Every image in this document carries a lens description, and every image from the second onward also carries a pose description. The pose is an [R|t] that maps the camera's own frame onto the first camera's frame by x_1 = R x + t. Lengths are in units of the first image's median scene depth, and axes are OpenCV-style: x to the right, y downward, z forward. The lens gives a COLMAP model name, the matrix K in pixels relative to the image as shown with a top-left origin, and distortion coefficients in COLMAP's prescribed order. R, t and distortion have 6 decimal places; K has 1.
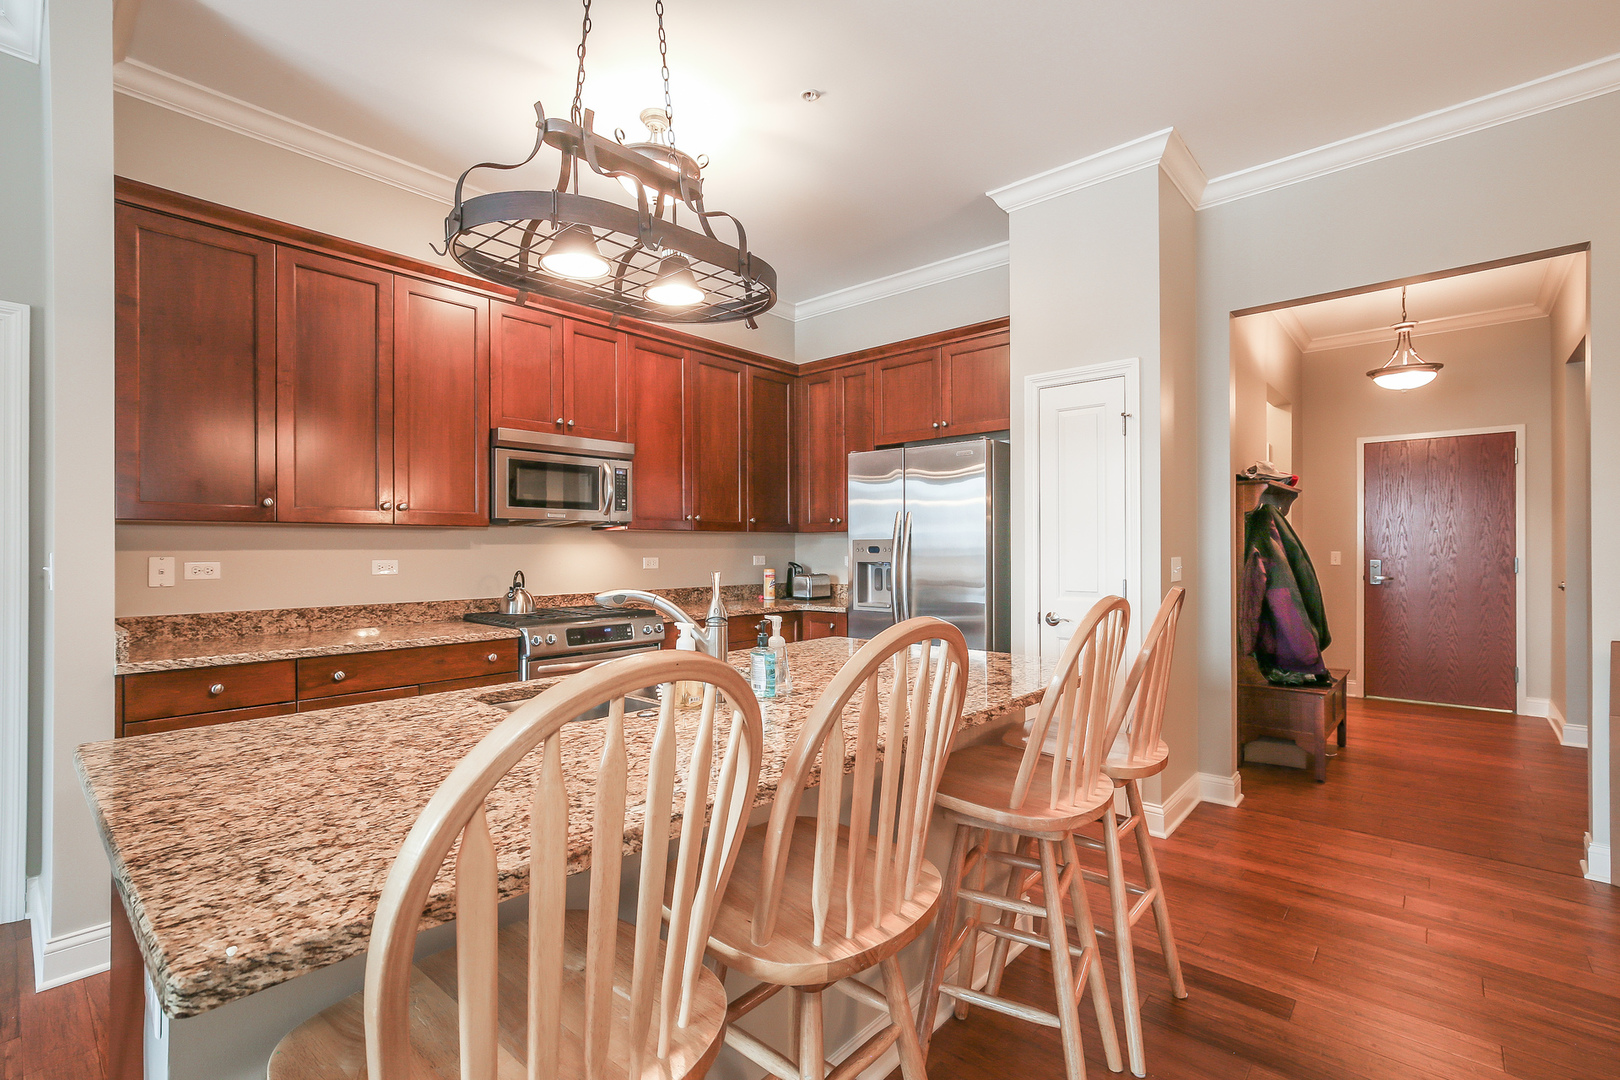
lens RADIAL K [[723.5, 0, 809.6], [0, 723.5, 545.1], [0, 0, 1]] dist [0.000173, -0.000018]
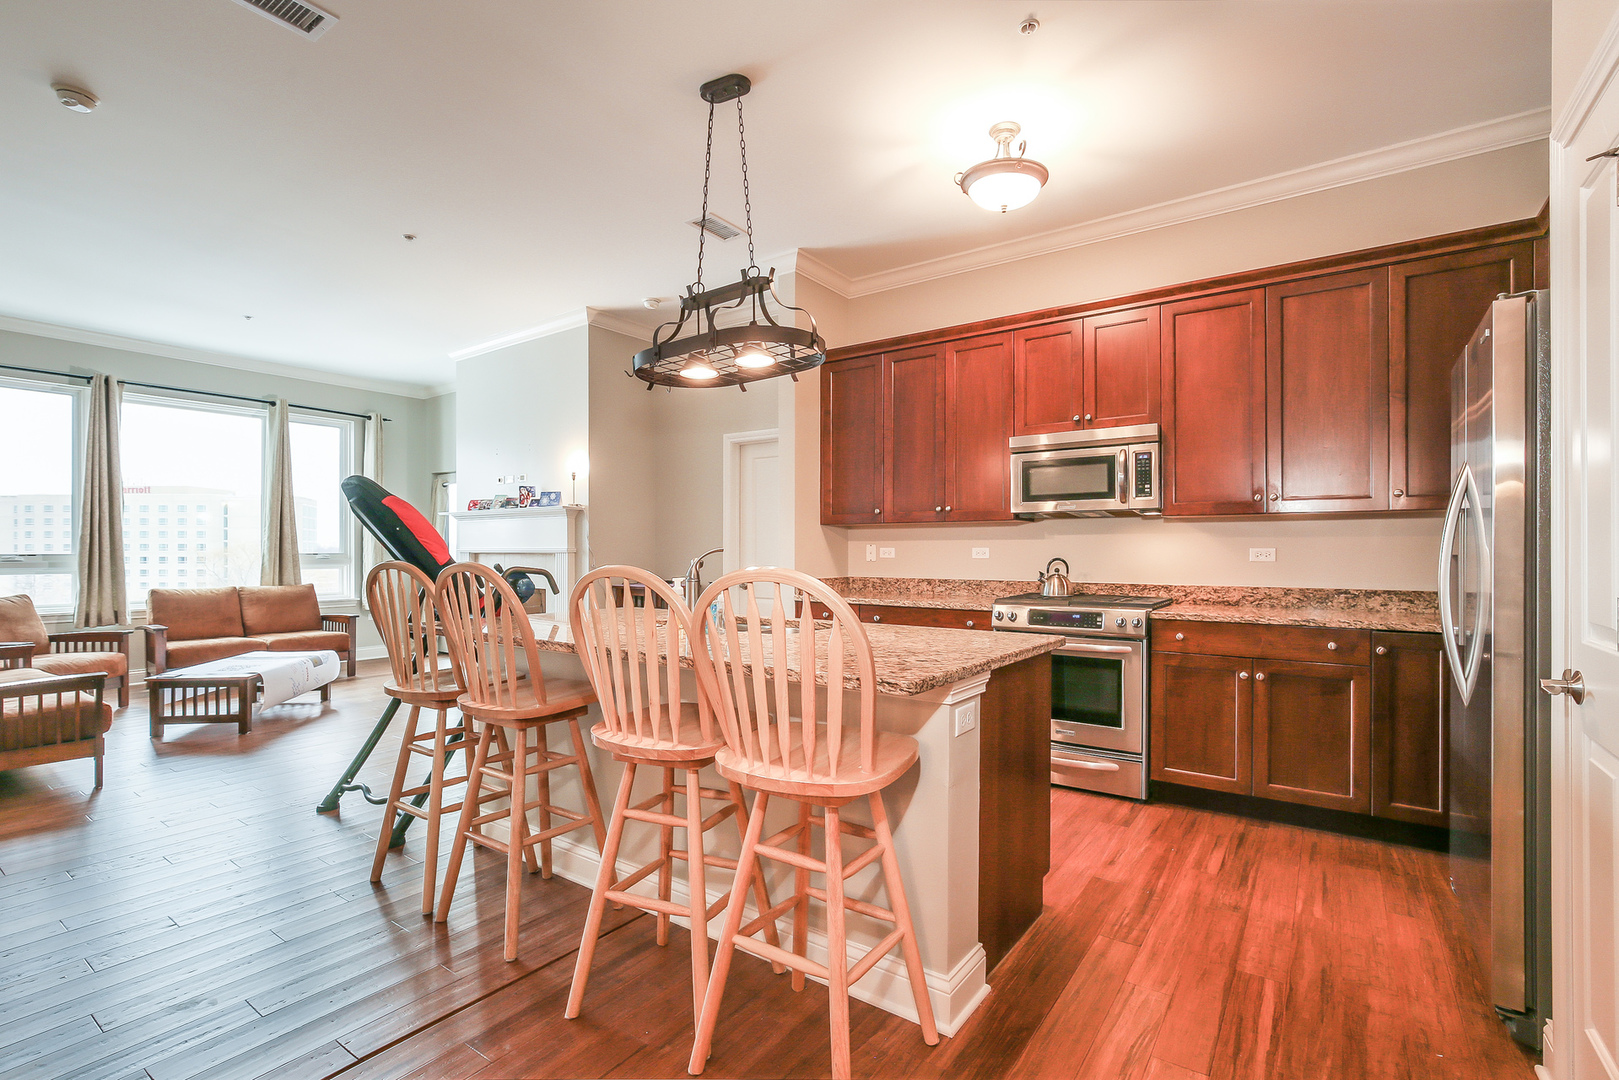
lens RADIAL K [[723.1, 0, 810.1], [0, 723.1, 547.7], [0, 0, 1]] dist [0.000173, -0.000018]
pose [[0.099695, -0.003725, -0.995011, 0.657888], [0.003887, 0.999987, -0.003354, 0.021374], [0.995010, -0.003534, 0.099708, 0.490118]]
